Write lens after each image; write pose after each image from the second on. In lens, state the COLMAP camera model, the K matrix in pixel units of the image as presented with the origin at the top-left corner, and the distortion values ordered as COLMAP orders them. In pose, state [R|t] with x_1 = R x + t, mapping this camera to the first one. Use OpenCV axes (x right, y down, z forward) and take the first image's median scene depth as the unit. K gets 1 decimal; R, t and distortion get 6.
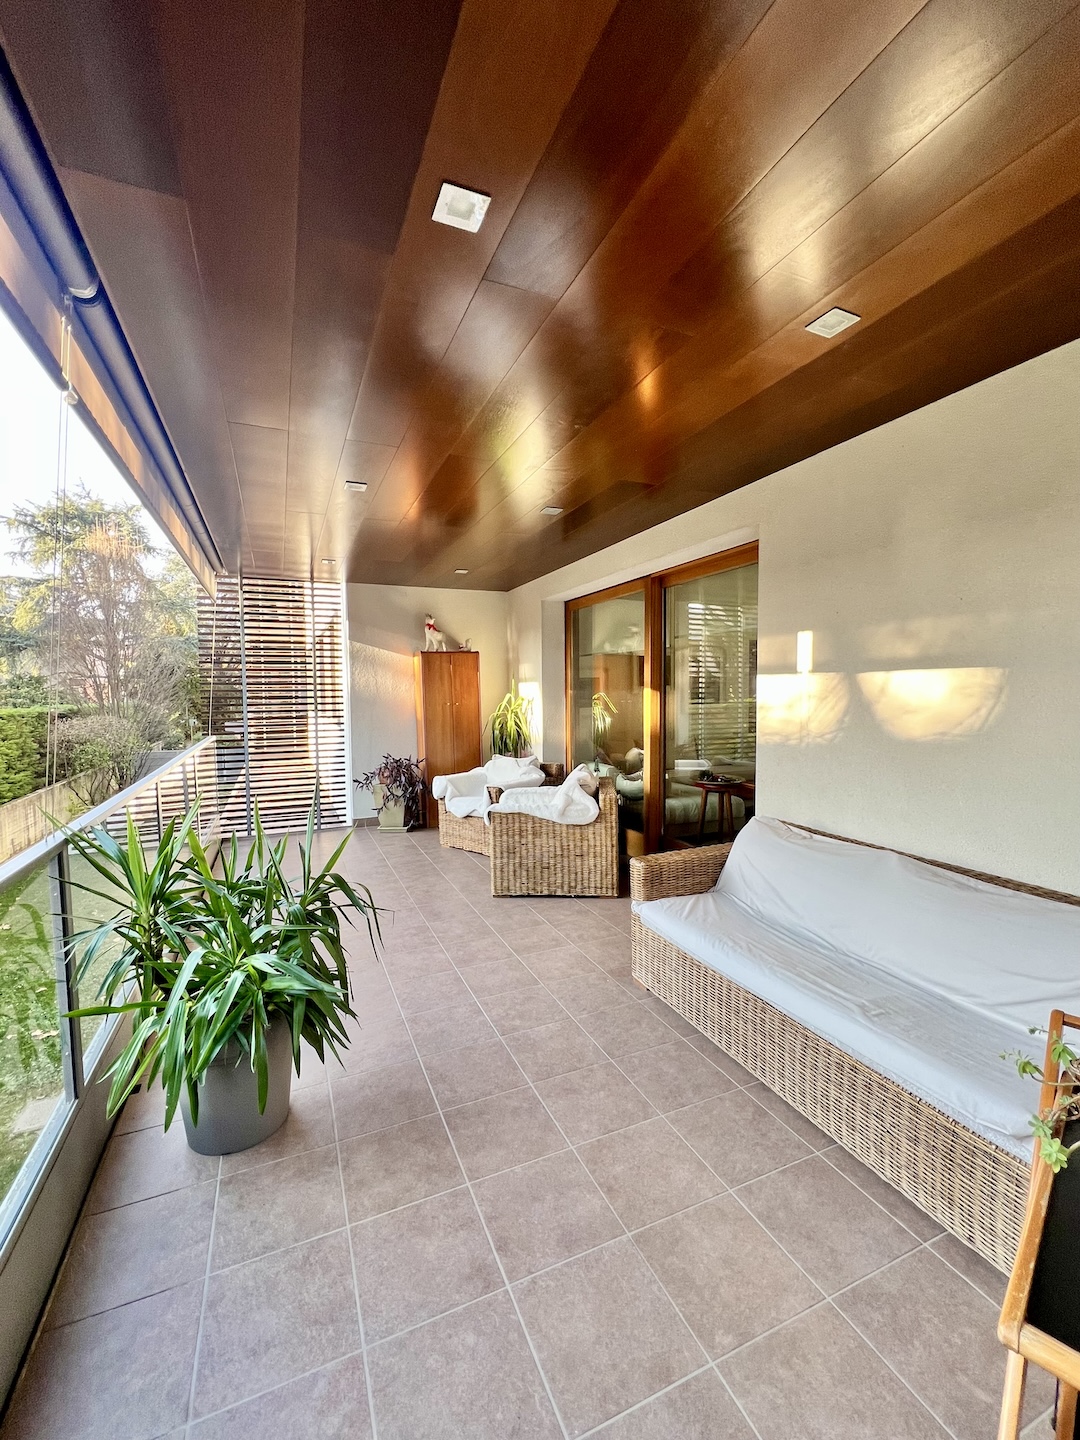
lens RADIAL K [[580.8, 0, 529.0], [0, 580.8, 722.1], [0, 0, 1]] dist [0.000342, 0.000525]
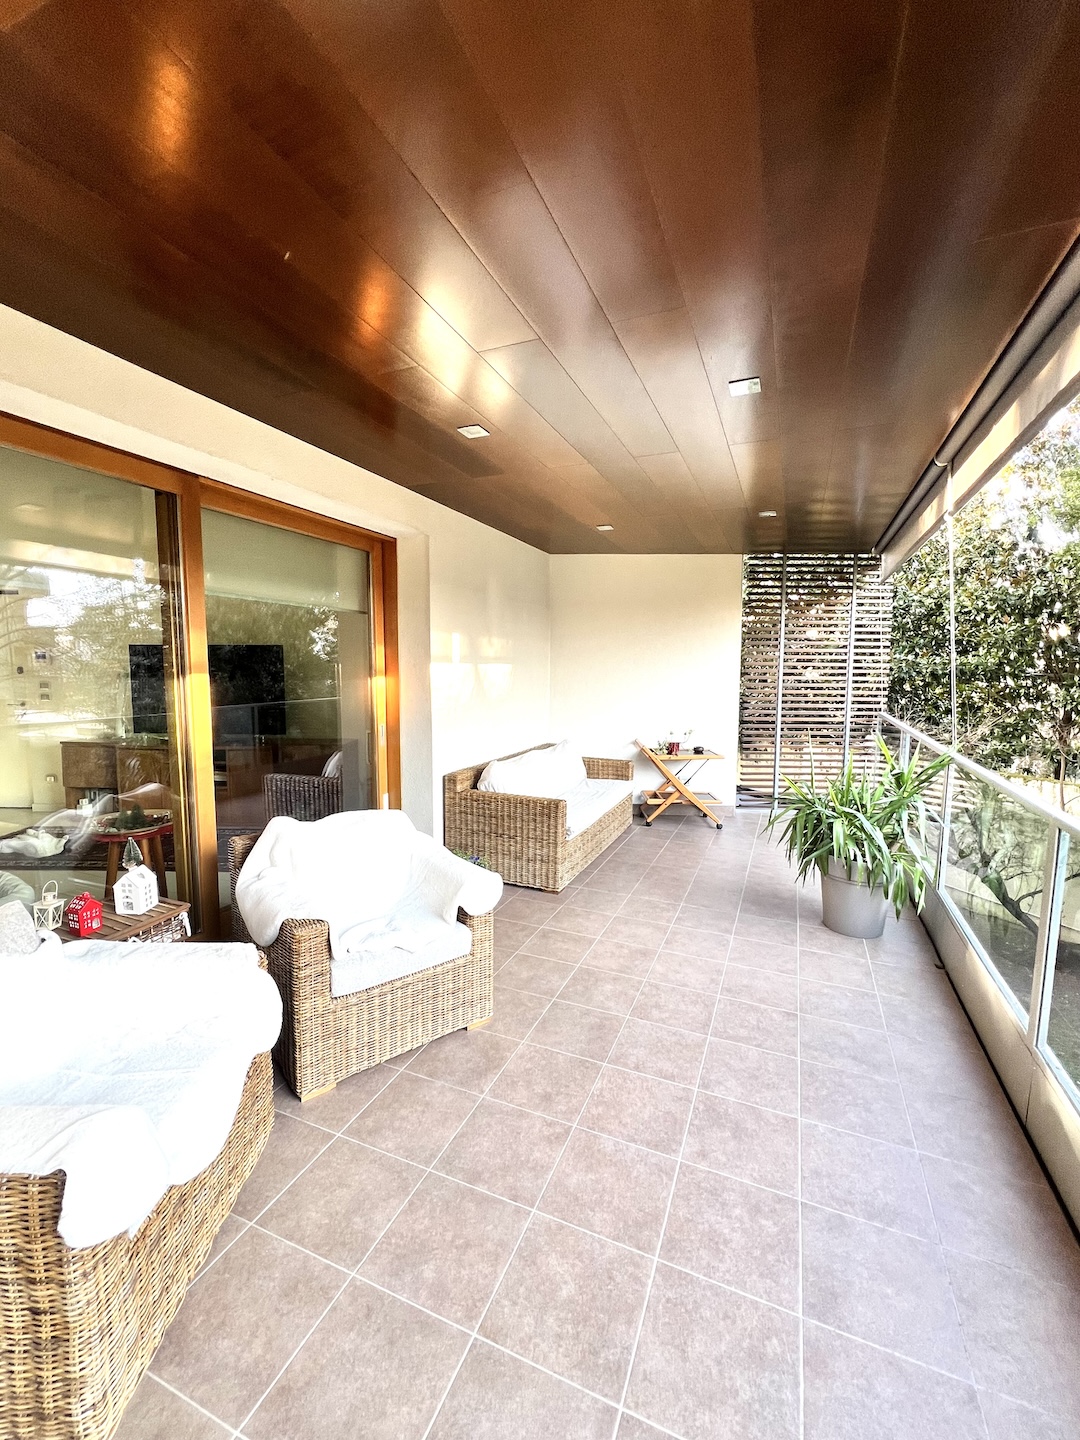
lens RADIAL K [[580.8, 0, 563.7], [0, 580.8, 714.8], [0, 0, 1]] dist [0.000342, 0.000525]
pose [[-0.705016, -0.051555, 0.707315, -0.791550], [0.045829, 0.991958, 0.117982, -0.120709], [-0.707709, 0.115594, -0.696984, 2.006705]]
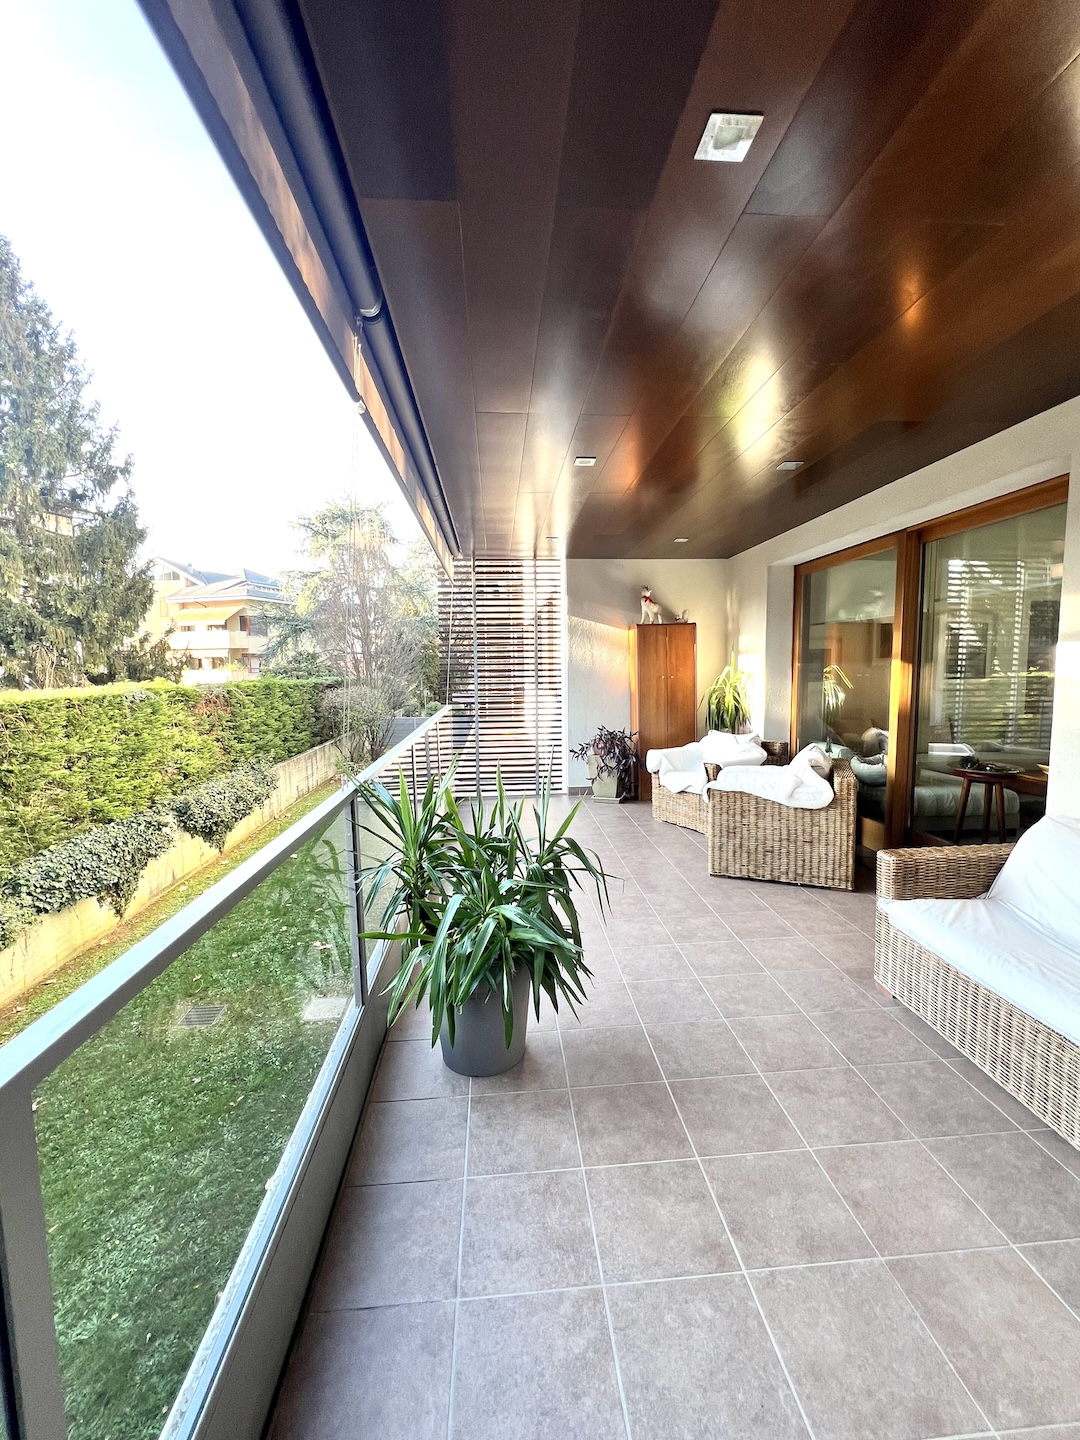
lens RADIAL K [[580.8, 0, 548.7], [0, 580.8, 719.3], [0, 0, 1]] dist [0.000342, 0.000525]
pose [[0.951159, 0.026494, -0.307562, -0.039945], [-0.014114, 0.999001, 0.042408, 0.002056], [0.308378, -0.035996, 0.950583, 0.000128]]
